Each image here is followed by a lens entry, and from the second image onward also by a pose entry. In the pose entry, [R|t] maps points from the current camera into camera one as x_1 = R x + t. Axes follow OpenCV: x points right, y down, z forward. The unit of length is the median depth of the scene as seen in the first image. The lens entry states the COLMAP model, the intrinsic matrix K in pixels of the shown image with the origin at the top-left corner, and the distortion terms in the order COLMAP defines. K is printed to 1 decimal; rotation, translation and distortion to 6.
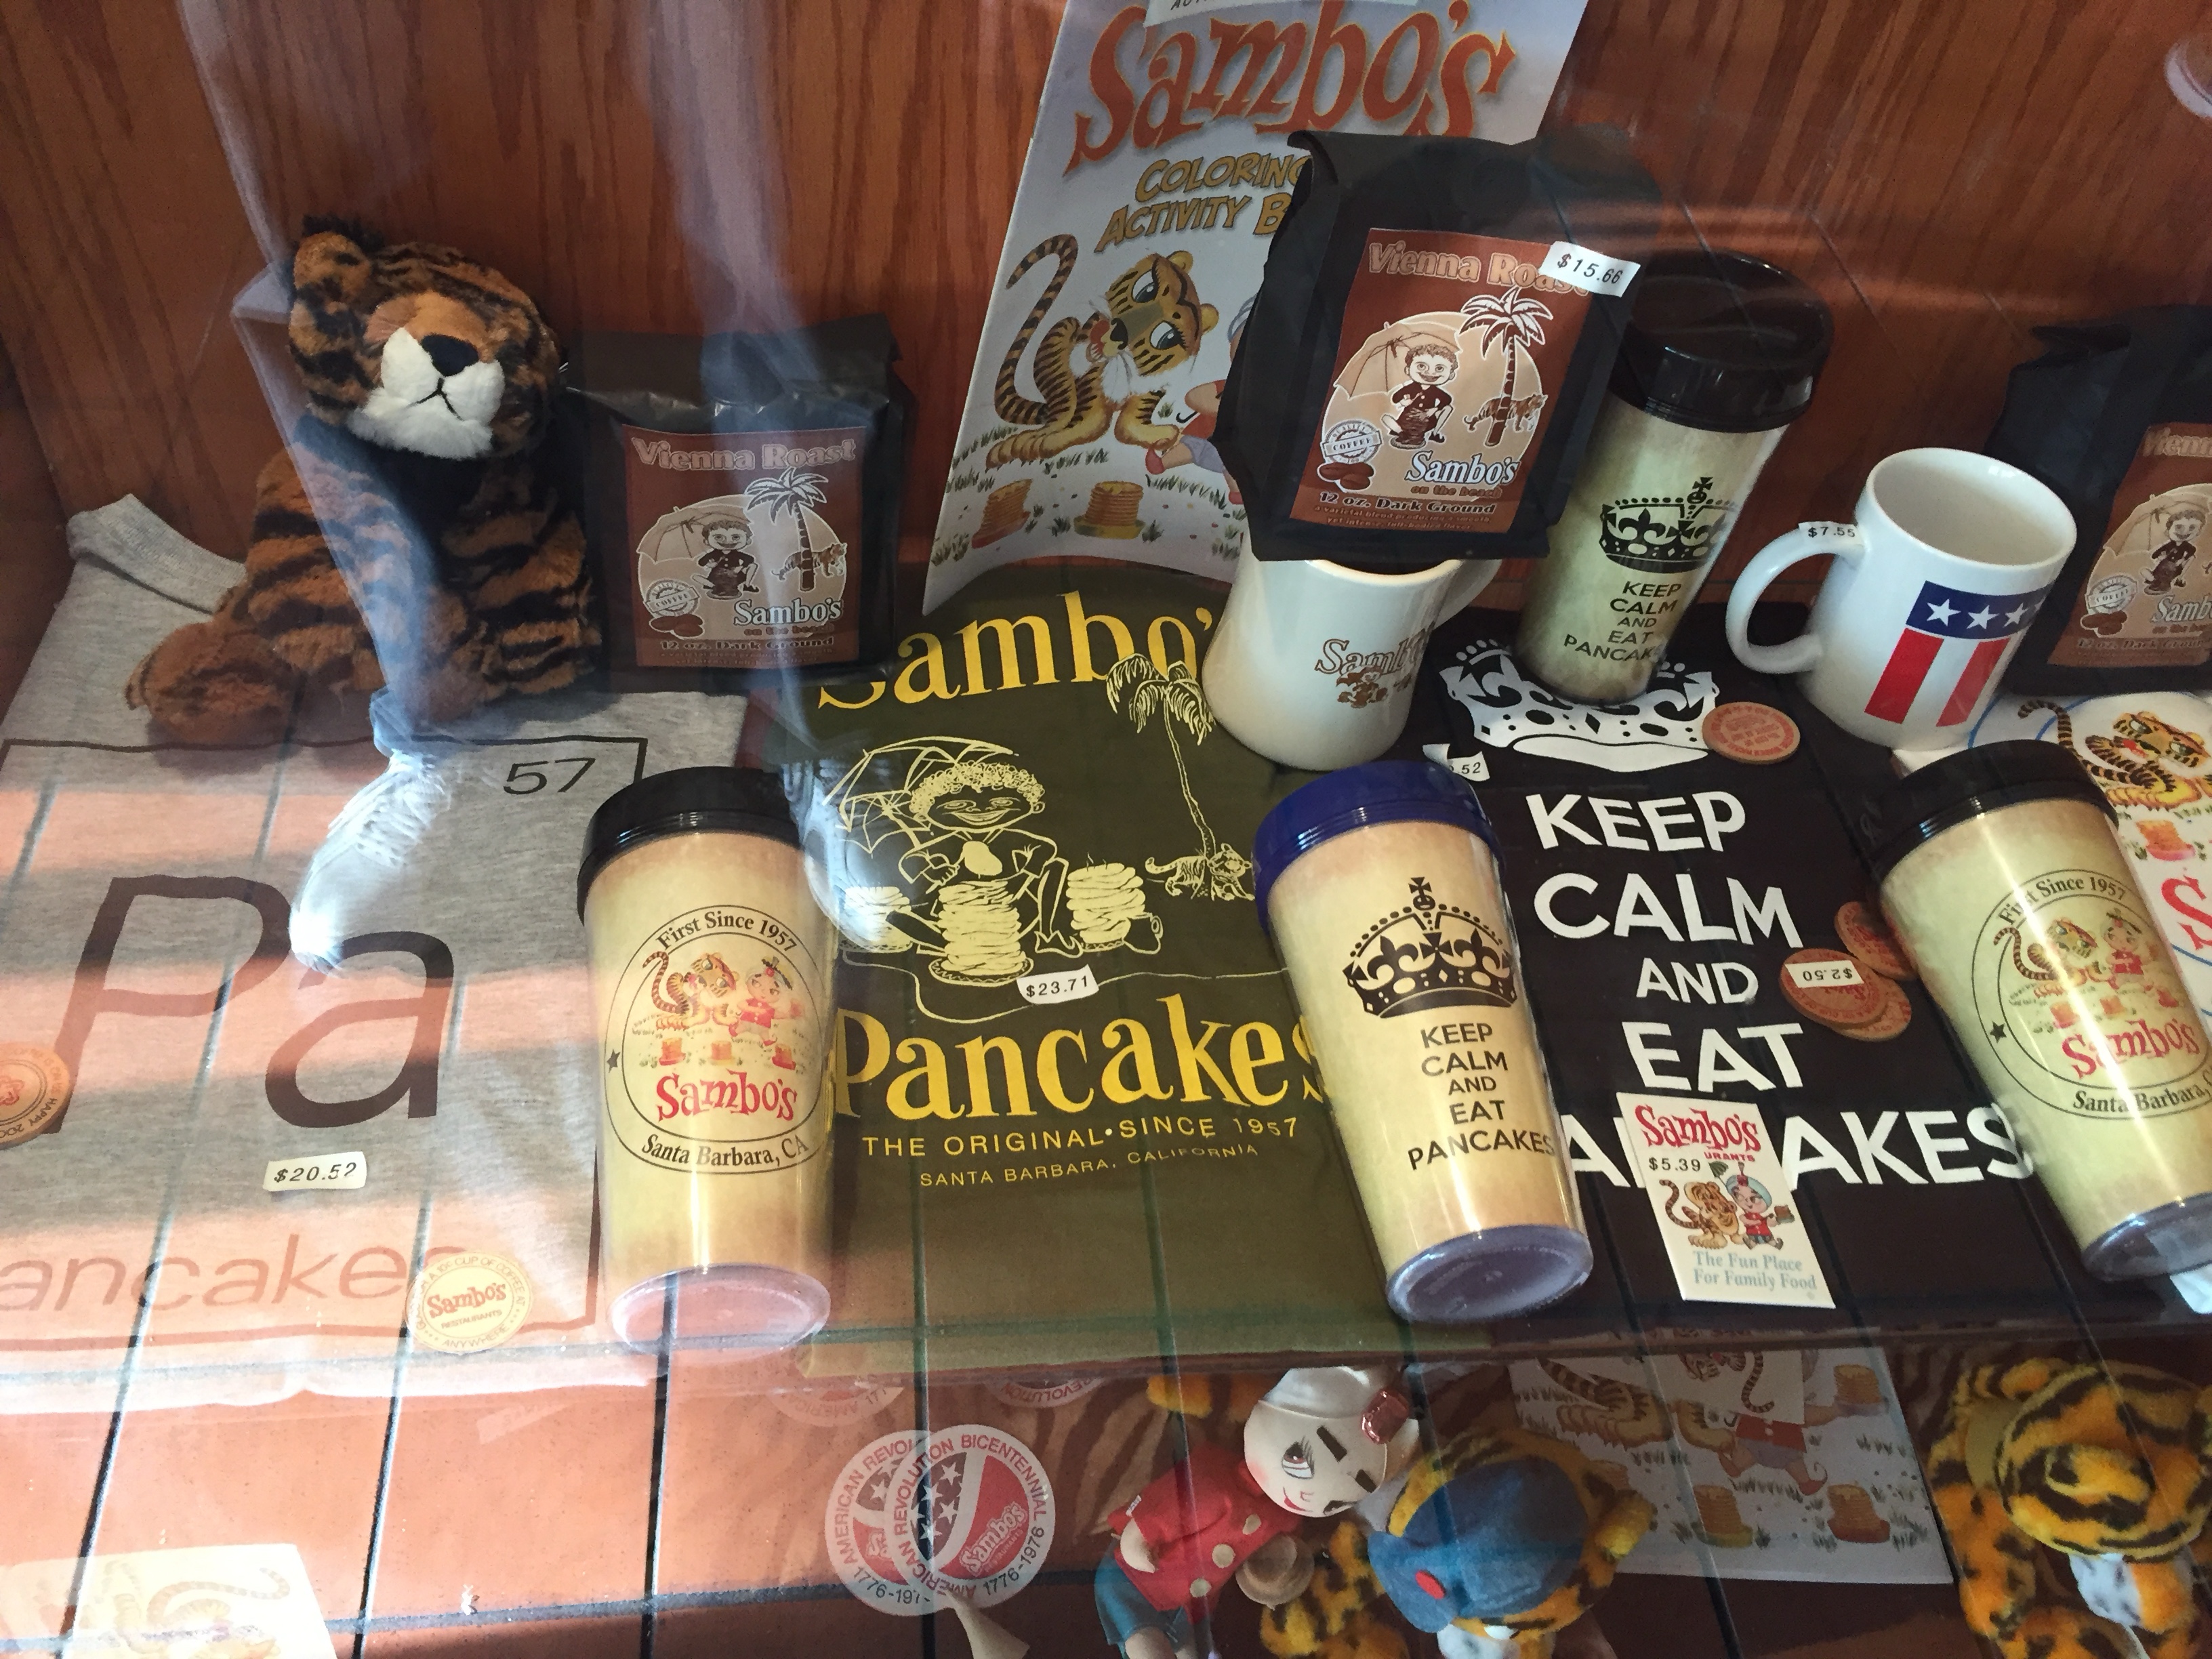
lens RADIAL K [[1908.5, 0, 1098.2], [0, 1908.5, 807.9], [0, 0, 1]] dist [0.096190, -0.118286]
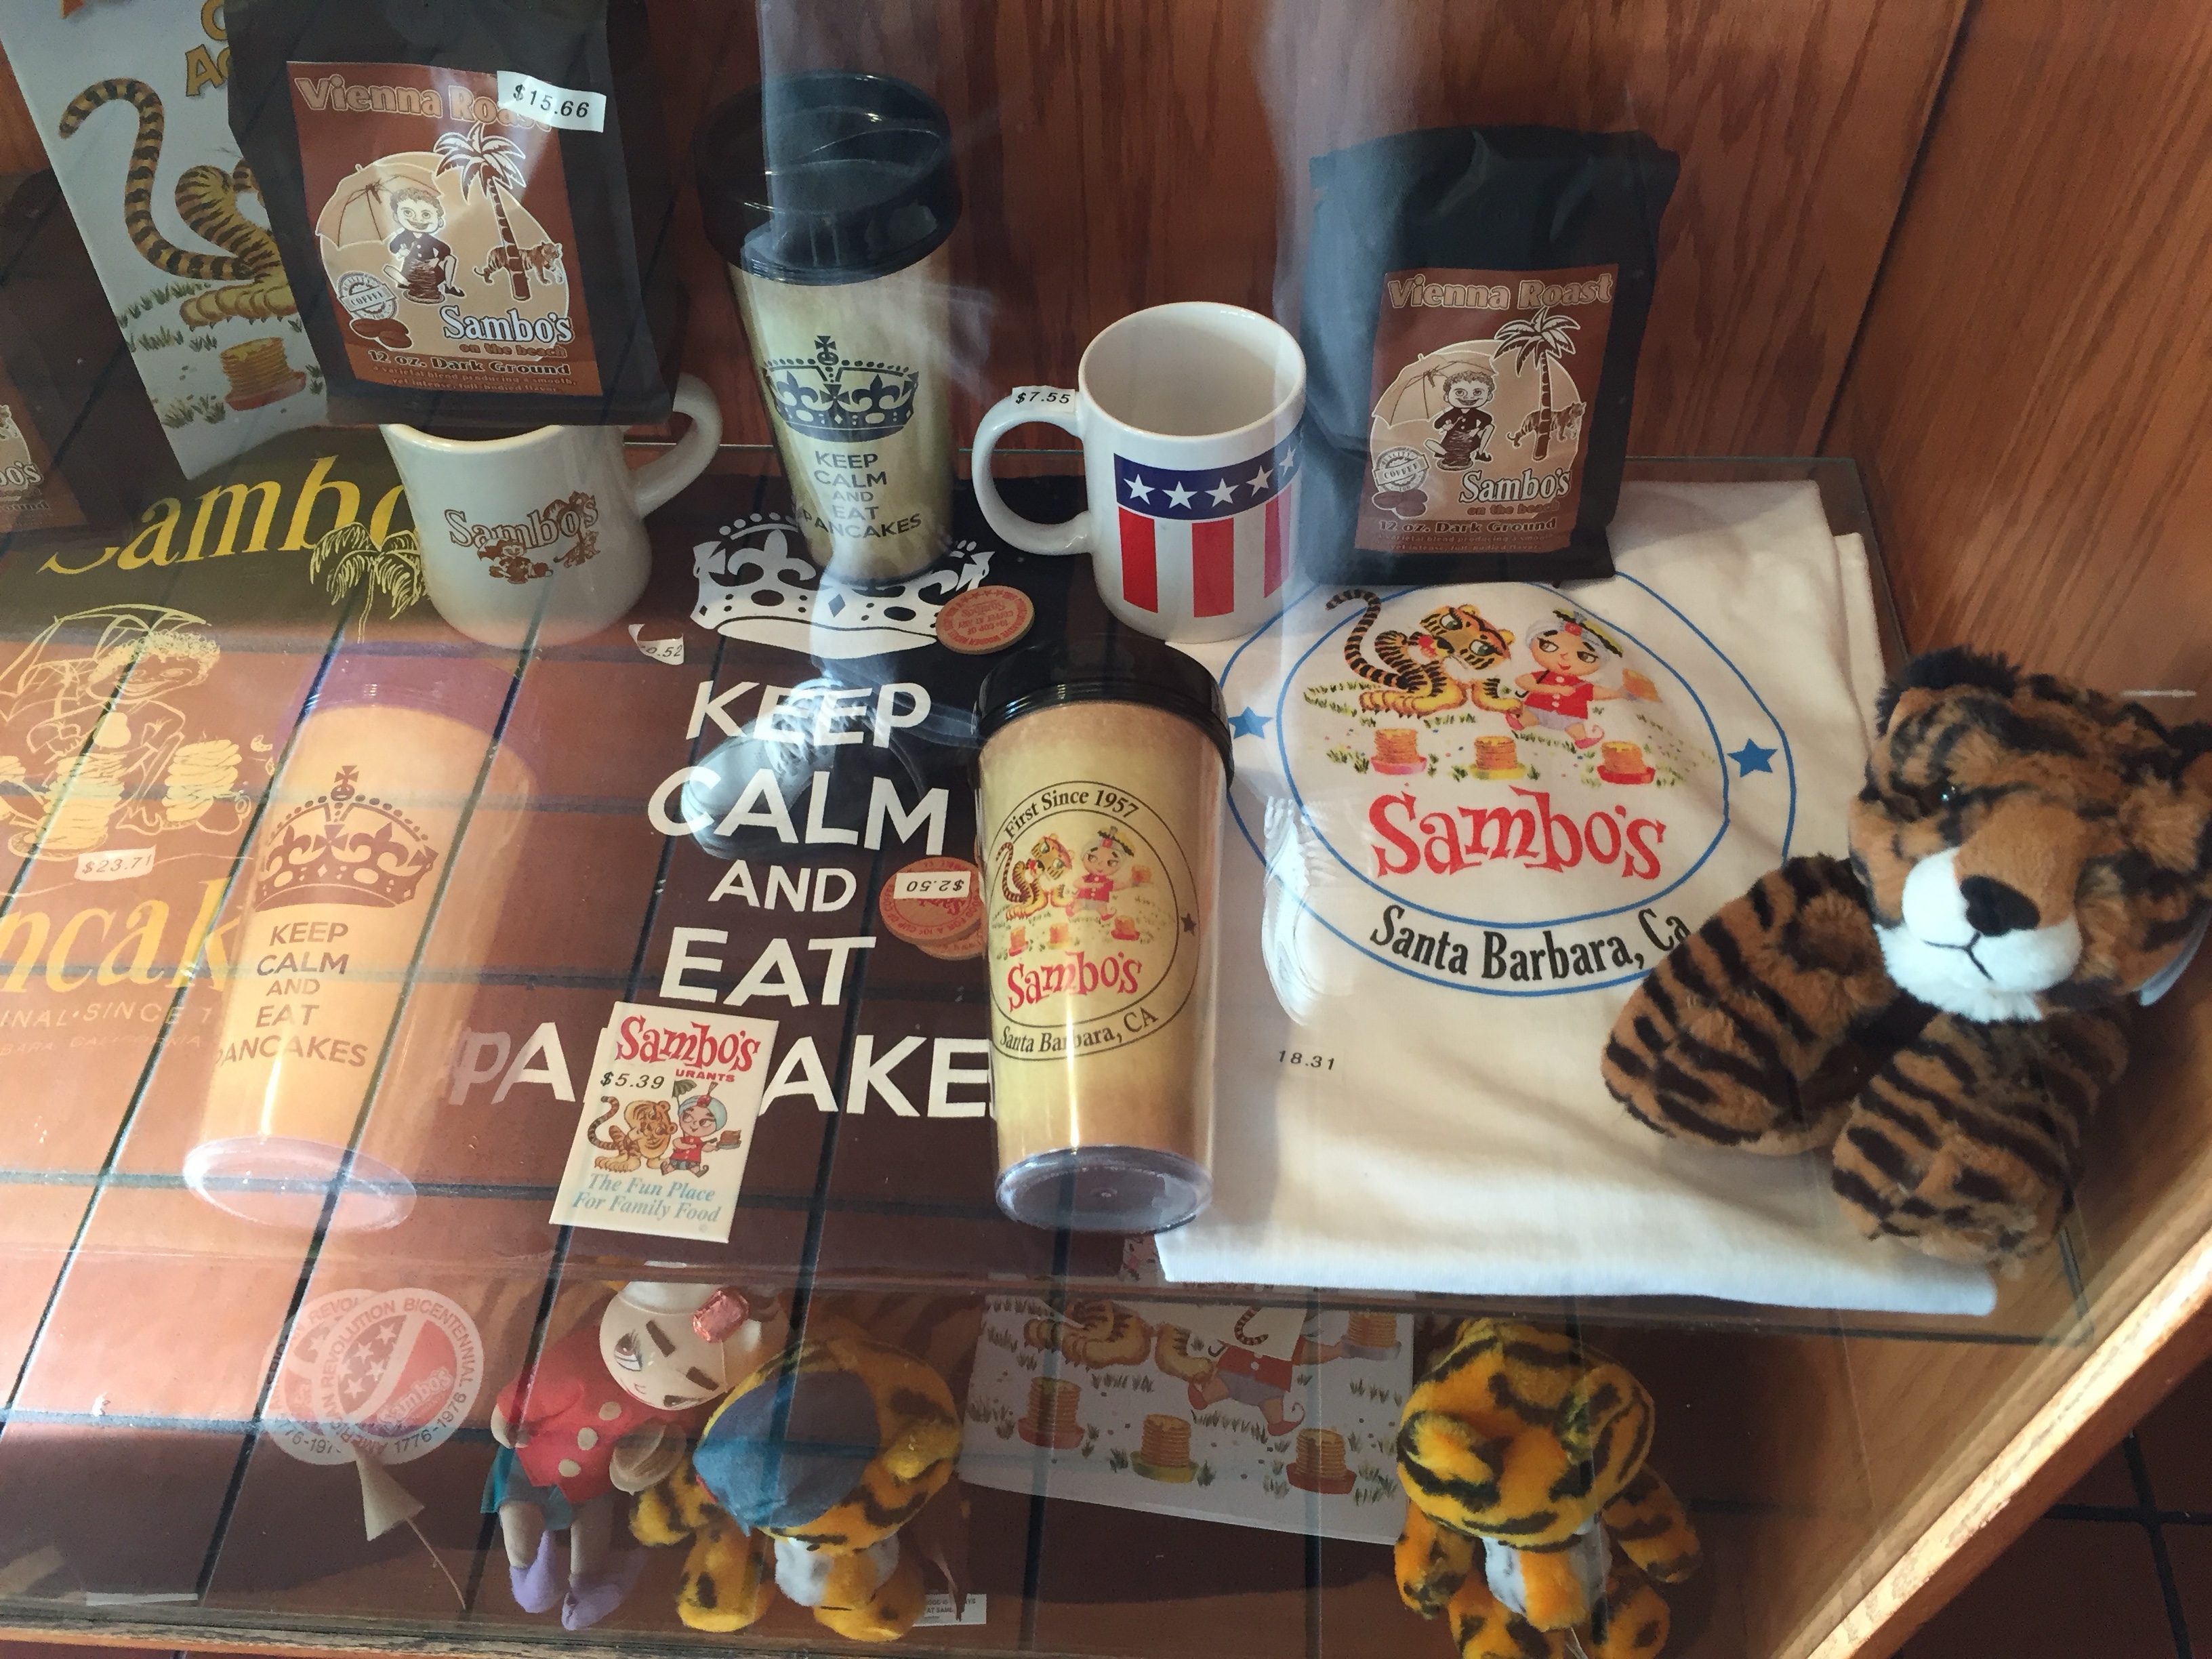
lens RADIAL K [[1908.5, 0, 1121.8], [0, 1908.5, 804.1], [0, 0, 1]] dist [0.096190, -0.118286]
pose [[0.977726, 0.039089, -0.206213, 0.622379], [-0.025111, 0.997233, 0.069970, -0.017663], [0.208377, -0.063233, 0.976002, 0.126662]]
